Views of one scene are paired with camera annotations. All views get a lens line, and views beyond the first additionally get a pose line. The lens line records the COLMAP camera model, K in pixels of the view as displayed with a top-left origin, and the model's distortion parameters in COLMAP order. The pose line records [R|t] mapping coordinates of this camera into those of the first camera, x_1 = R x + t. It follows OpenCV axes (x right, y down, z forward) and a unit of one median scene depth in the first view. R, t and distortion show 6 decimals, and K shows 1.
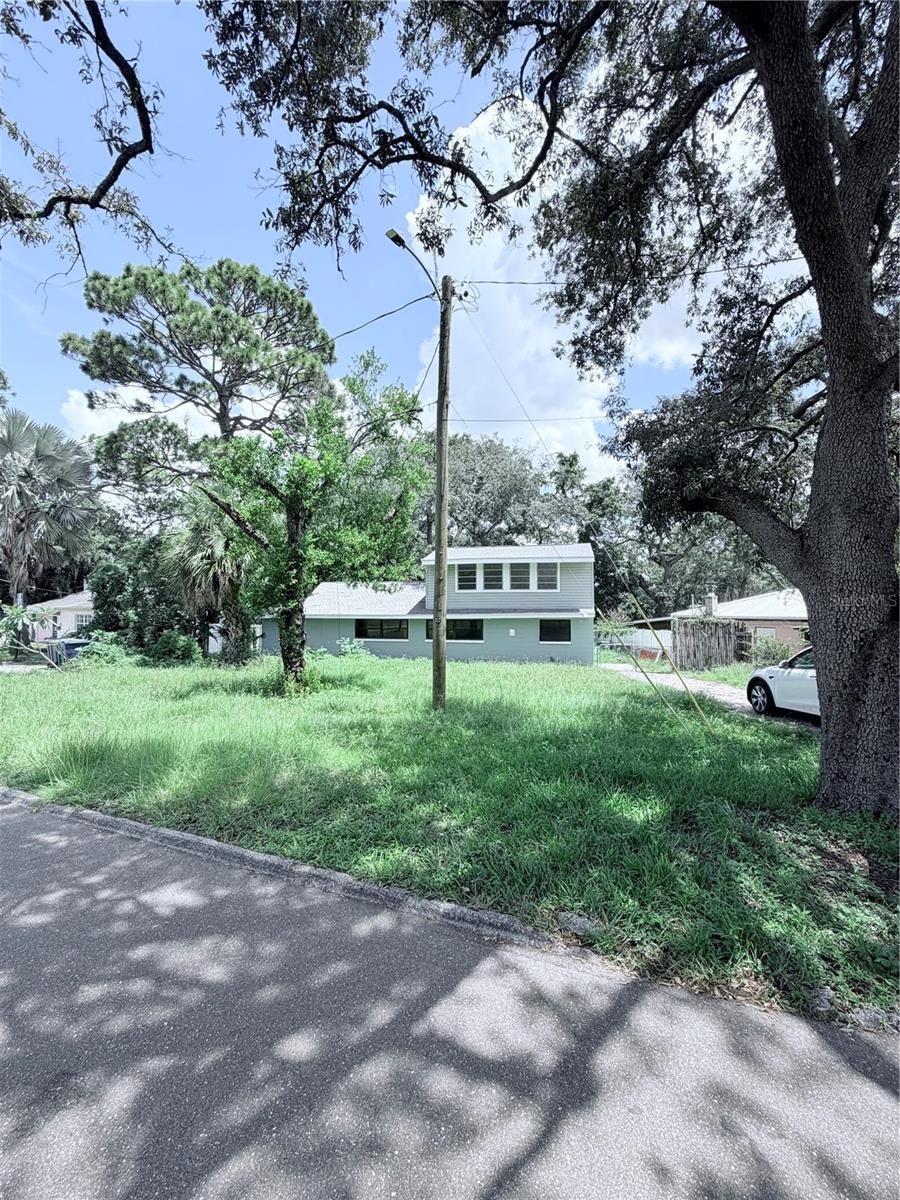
lens RADIAL K [[482.1, 0, 452.6], [0, 482.1, 589.6], [0, 0, 1]] dist [0.000512, -0.000010]
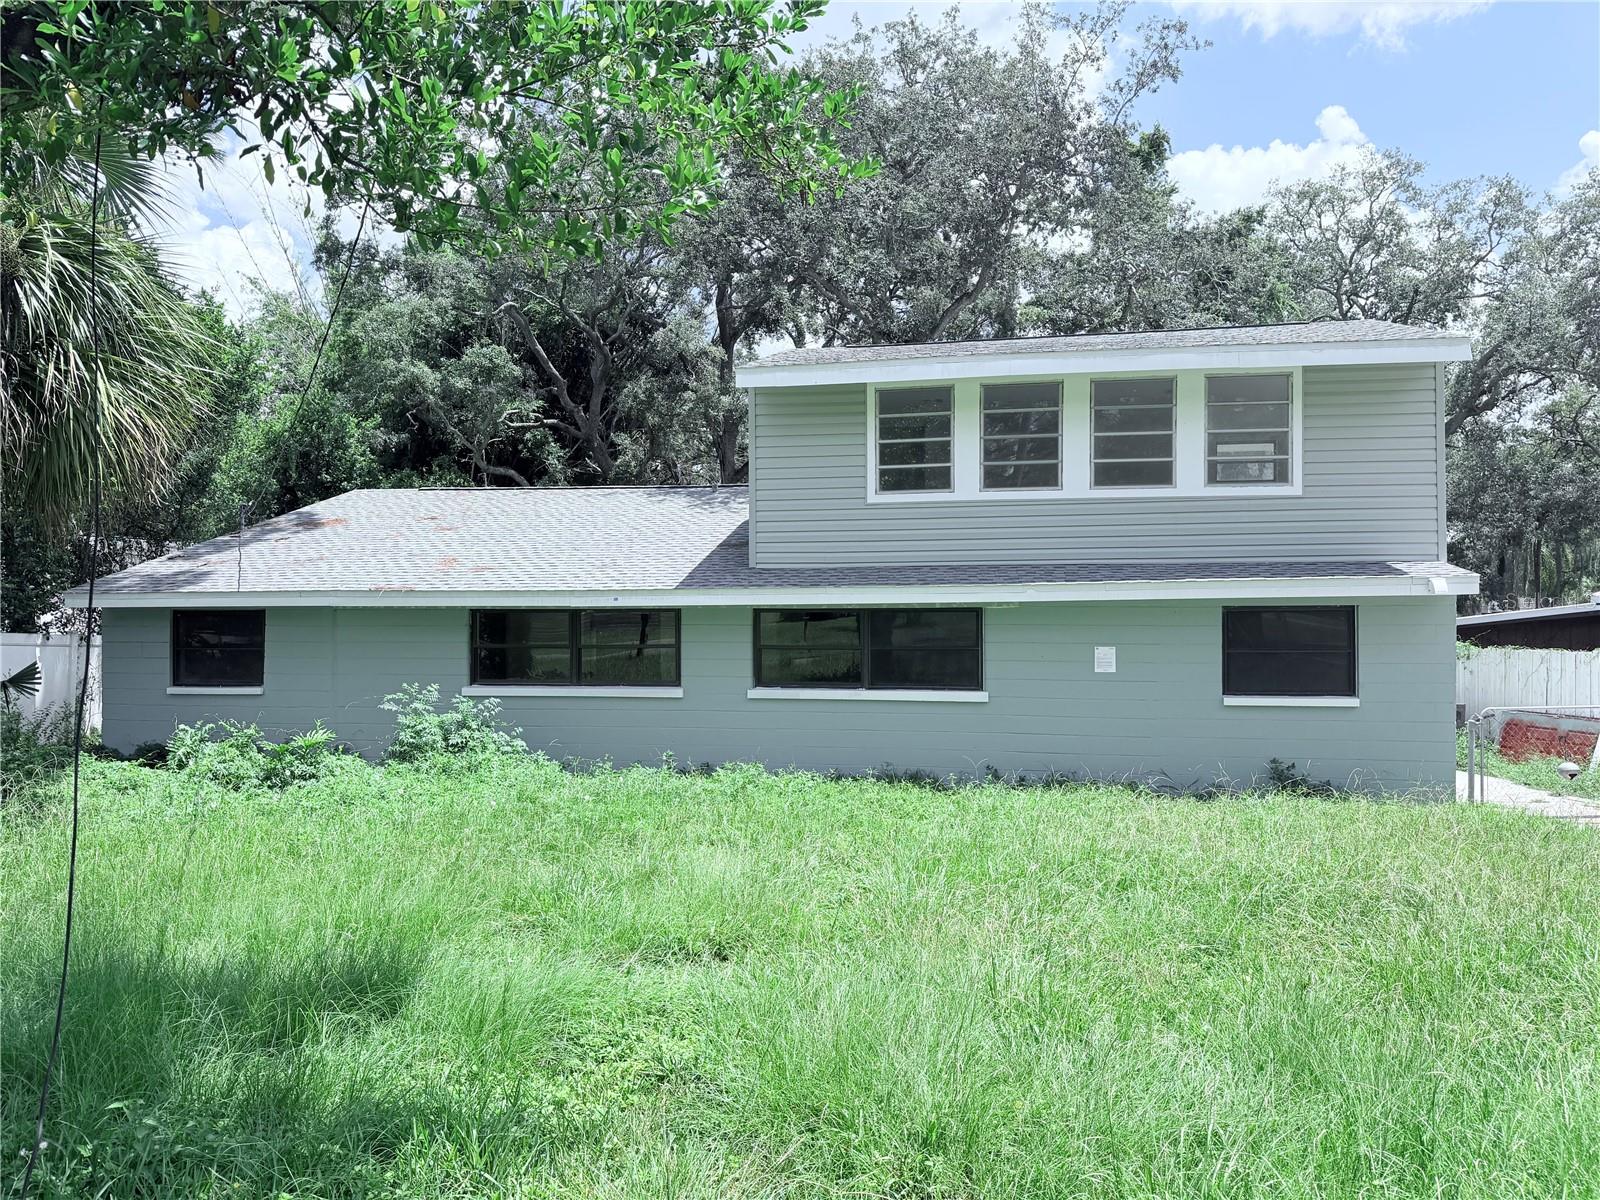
lens RADIAL K [[1131.2, 0, 803.9], [0, 1131.2, 601.9], [0, 0, 1]] dist [0.073528, -0.097145]
pose [[0.999246, -0.002059, 0.038764, -0.051928], [0.000626, 0.999317, 0.036935, 0.037059], [-0.038814, -0.036883, 0.998566, 0.418142]]
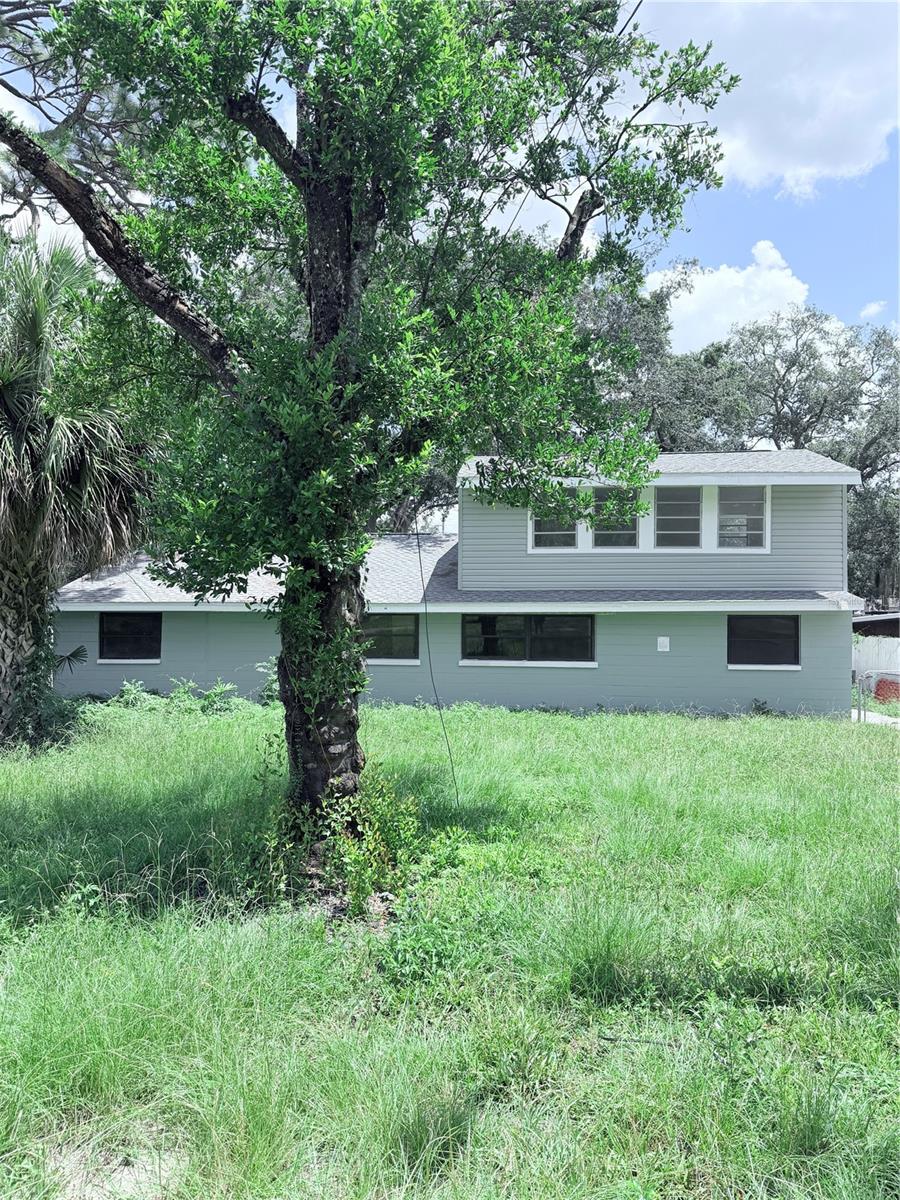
lens RADIAL K [[848.4, 0, 452.0], [0, 848.4, 595.8], [0, 0, 1]] dist [0.073528, -0.097145]
pose [[0.992272, 0.004884, 0.123982, -0.162353], [-0.009408, 0.999310, 0.035926, 0.018077], [-0.123721, -0.036815, 0.991634, 0.247707]]
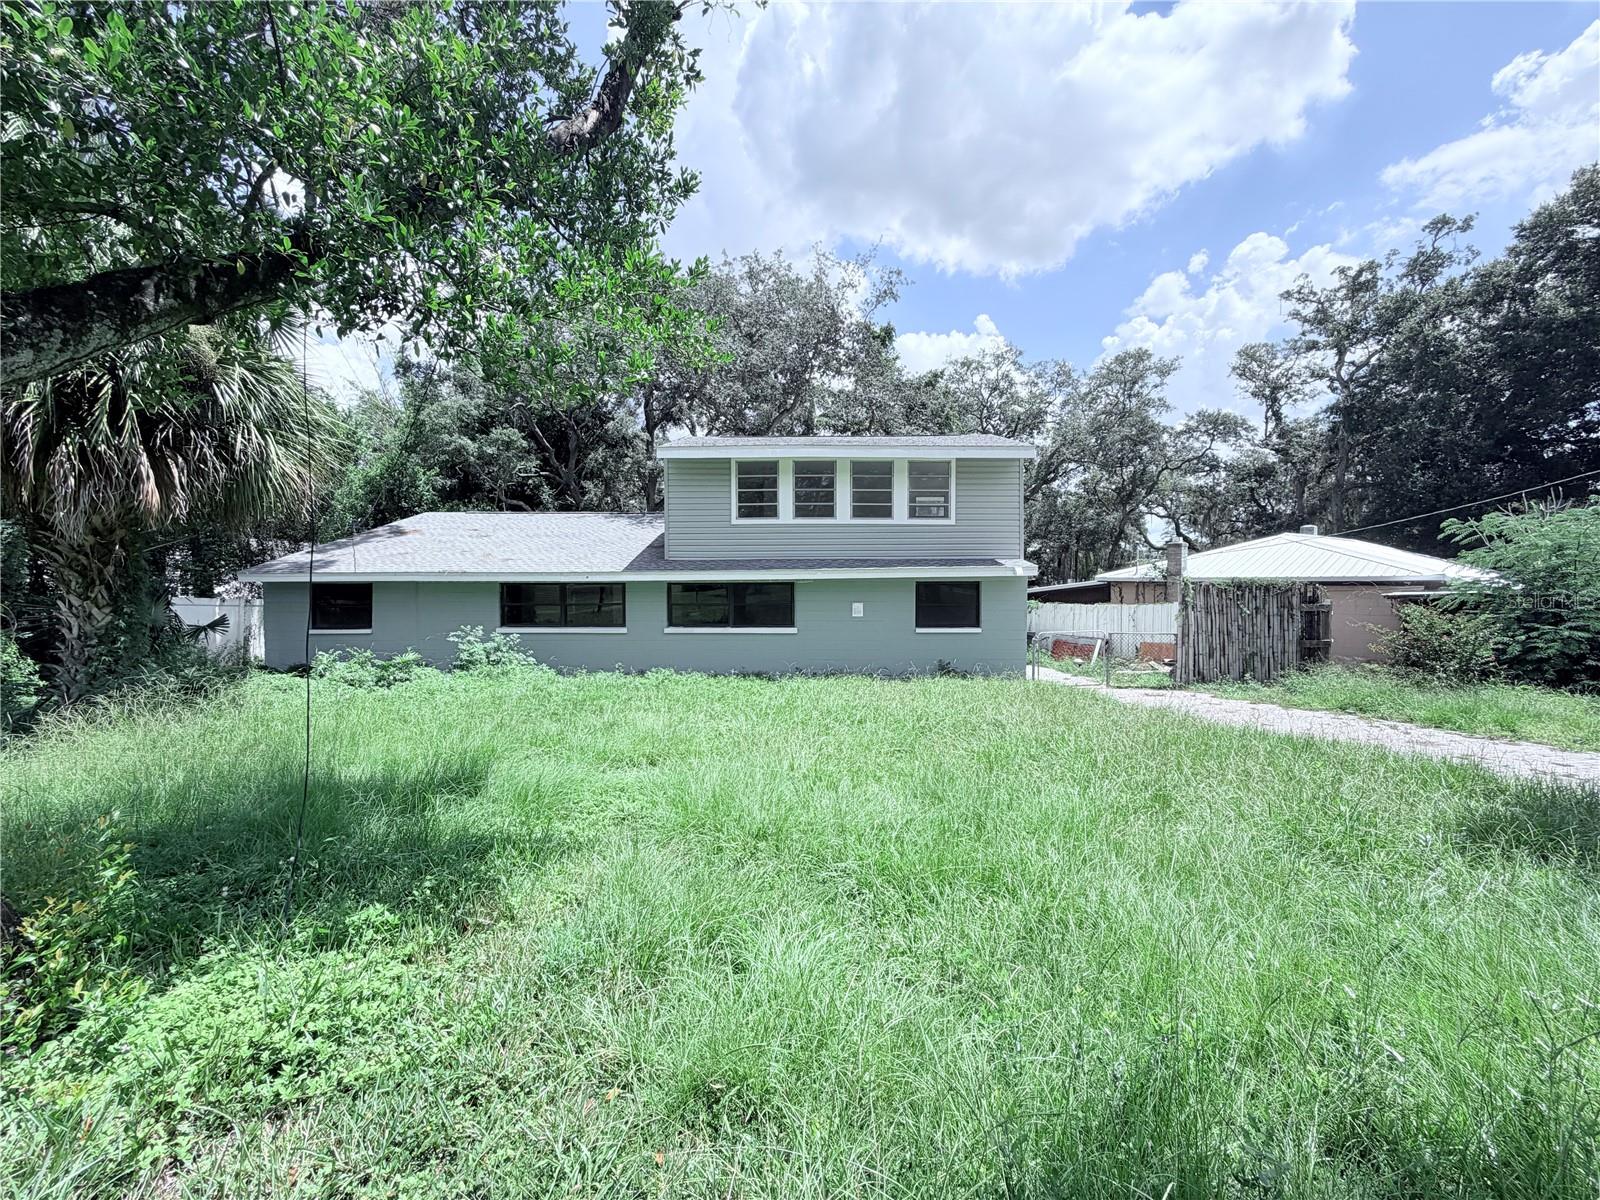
lens RADIAL K [[644.1, 0, 800.0], [0, 644.1, 600.0], [0, 0, 1]] dist [0.000110, -0.000131]
pose [[0.980274, -0.006843, 0.197525, -0.053036], [-0.006380, 0.997784, 0.066230, 0.037851], [-0.197541, -0.066184, 0.978058, 0.394441]]
